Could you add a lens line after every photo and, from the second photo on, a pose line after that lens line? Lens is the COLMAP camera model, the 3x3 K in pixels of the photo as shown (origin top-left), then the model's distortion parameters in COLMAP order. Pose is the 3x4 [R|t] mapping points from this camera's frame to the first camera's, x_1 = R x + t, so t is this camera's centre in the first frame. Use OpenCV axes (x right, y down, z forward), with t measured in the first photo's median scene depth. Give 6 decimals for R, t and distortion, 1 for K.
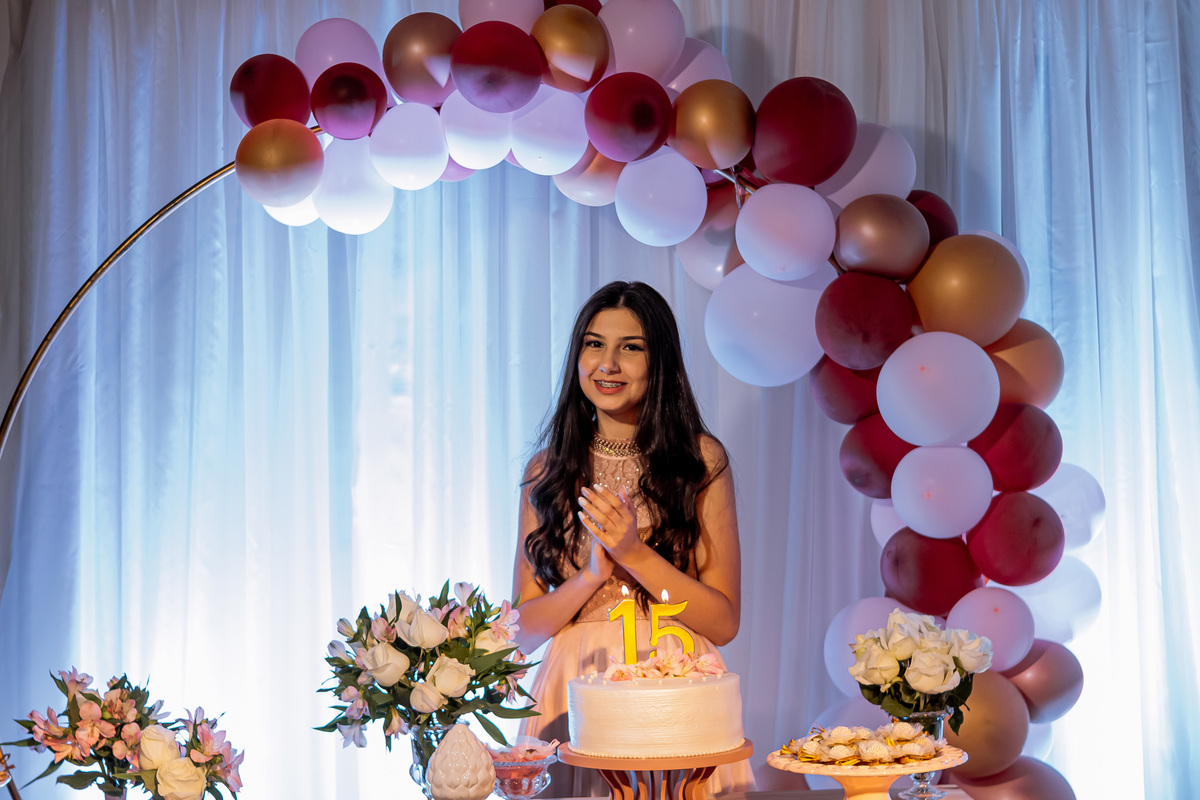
lens RADIAL K [[2521.2, 0, 581.9], [0, 2521.2, 343.8], [0, 0, 1]] dist [0.030083, 0.000000]
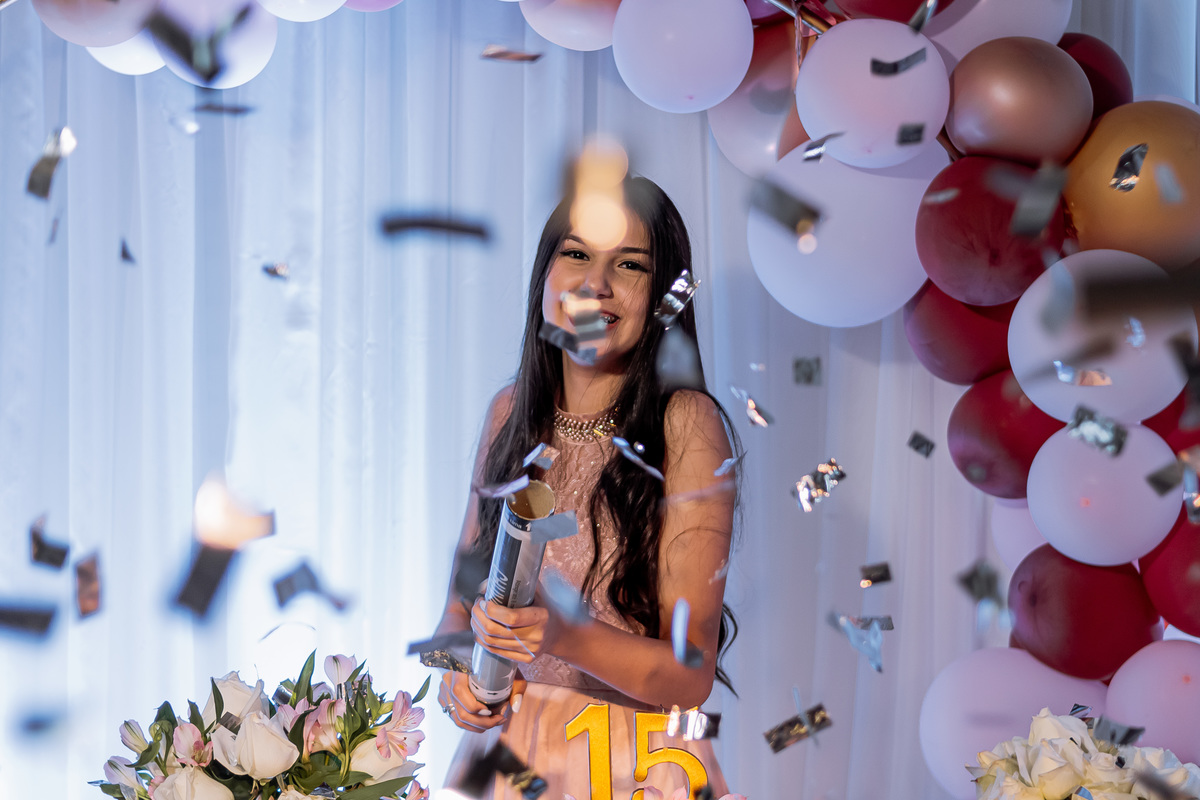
lens RADIAL K [[2521.2, 0, 669.8], [0, 2521.2, 348.5], [0, 0, 1]] dist [0.030083, 0.000000]
pose [[0.999916, 0.012174, 0.004419, 0.026161], [-0.012376, 0.998714, 0.049166, -0.009626], [-0.003814, -0.049216, 0.998781, 0.343200]]
